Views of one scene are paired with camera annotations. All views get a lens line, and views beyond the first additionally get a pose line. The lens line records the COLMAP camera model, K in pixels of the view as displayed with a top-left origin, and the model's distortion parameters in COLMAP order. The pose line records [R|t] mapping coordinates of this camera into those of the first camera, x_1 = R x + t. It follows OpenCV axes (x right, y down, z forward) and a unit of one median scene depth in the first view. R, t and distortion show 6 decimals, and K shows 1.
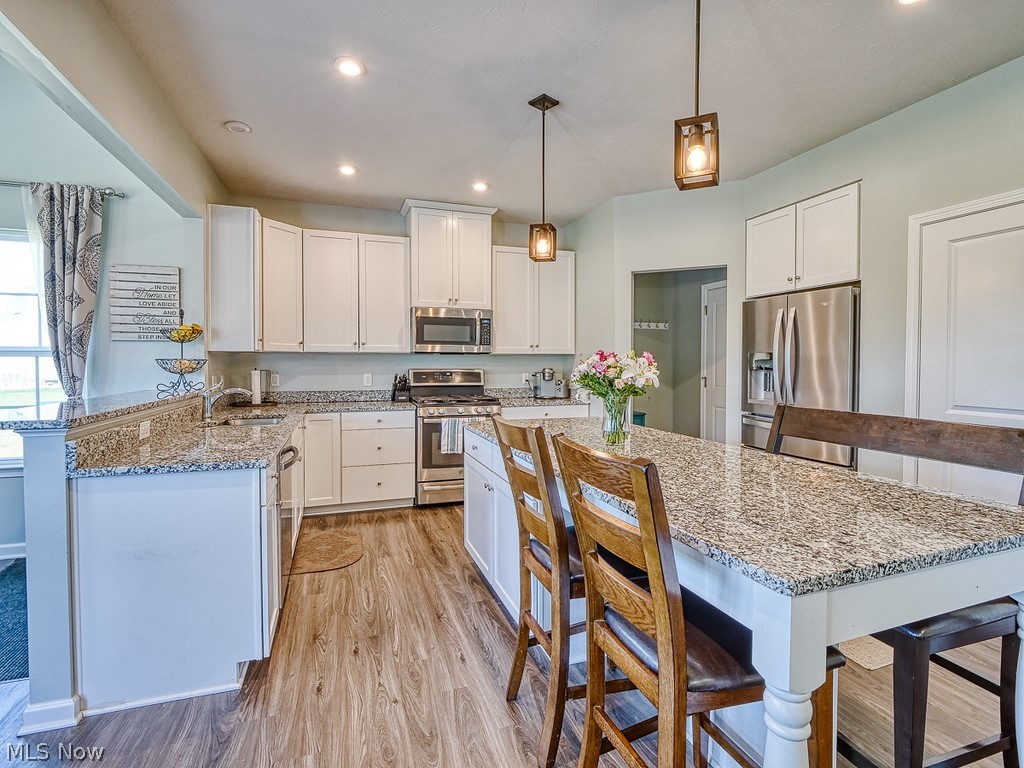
lens RADIAL K [[501.5, 0, 521.7], [0, 501.5, 372.3], [0, 0, 1]] dist [-0.009592, -0.001897]
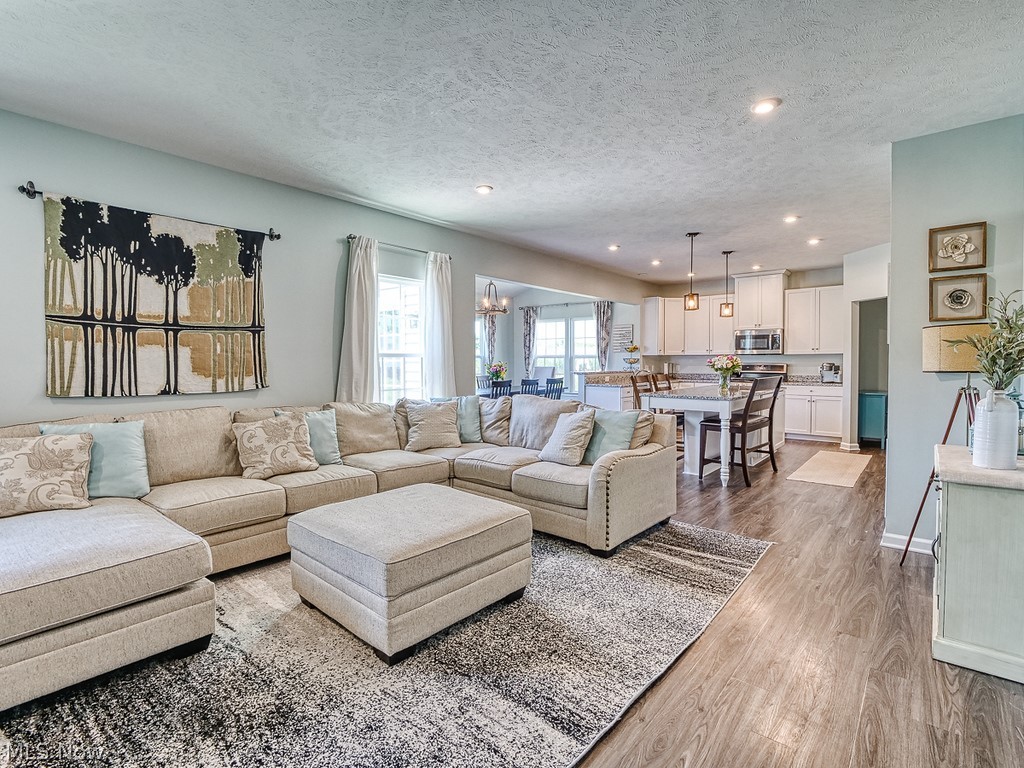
lens RADIAL K [[501.5, 0, 515.2], [0, 501.5, 371.4], [0, 0, 1]] dist [-0.009592, -0.001897]
pose [[0.506457, 0.016382, -0.862110, 1.293712], [-0.013553, 0.999847, 0.011037, 0.020425], [0.862159, 0.006094, 0.506602, -0.886465]]
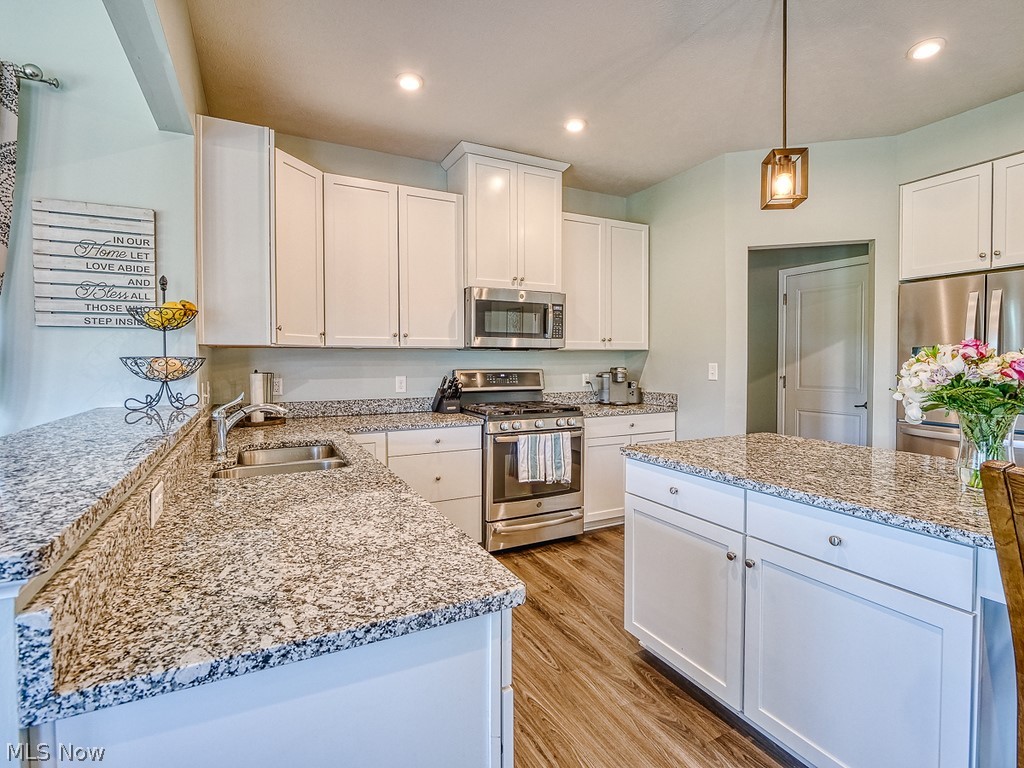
lens RADIAL K [[501.5, 0, 522.2], [0, 501.5, 371.0], [0, 0, 1]] dist [-0.009592, -0.001897]
pose [[0.990220, -0.007740, 0.139300, -0.314213], [0.007521, 0.999970, 0.002101, -0.006880], [-0.139312, -0.001032, 0.990248, 0.314753]]
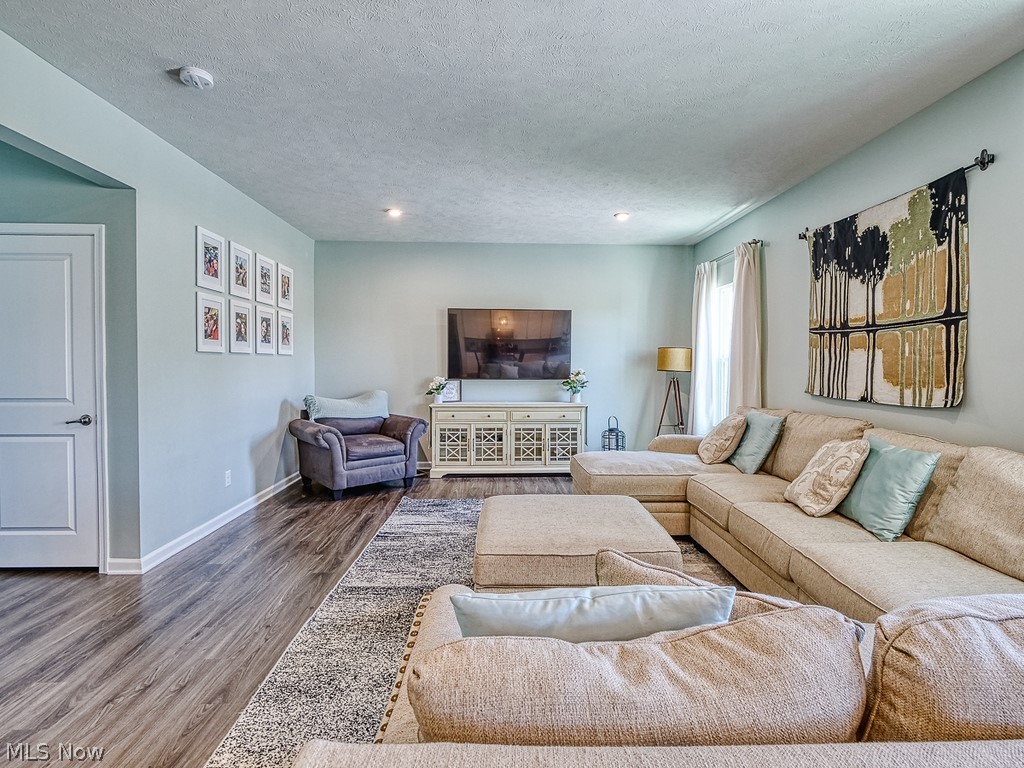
lens RADIAL K [[501.5, 0, 522.7], [0, 501.5, 371.2], [0, 0, 1]] dist [-0.009592, -0.001897]
pose [[-0.958030, -0.007693, 0.286565, 0.426168], [0.001925, 0.999445, 0.033268, -0.001073], [-0.286661, 0.032424, -0.957483, 0.083957]]
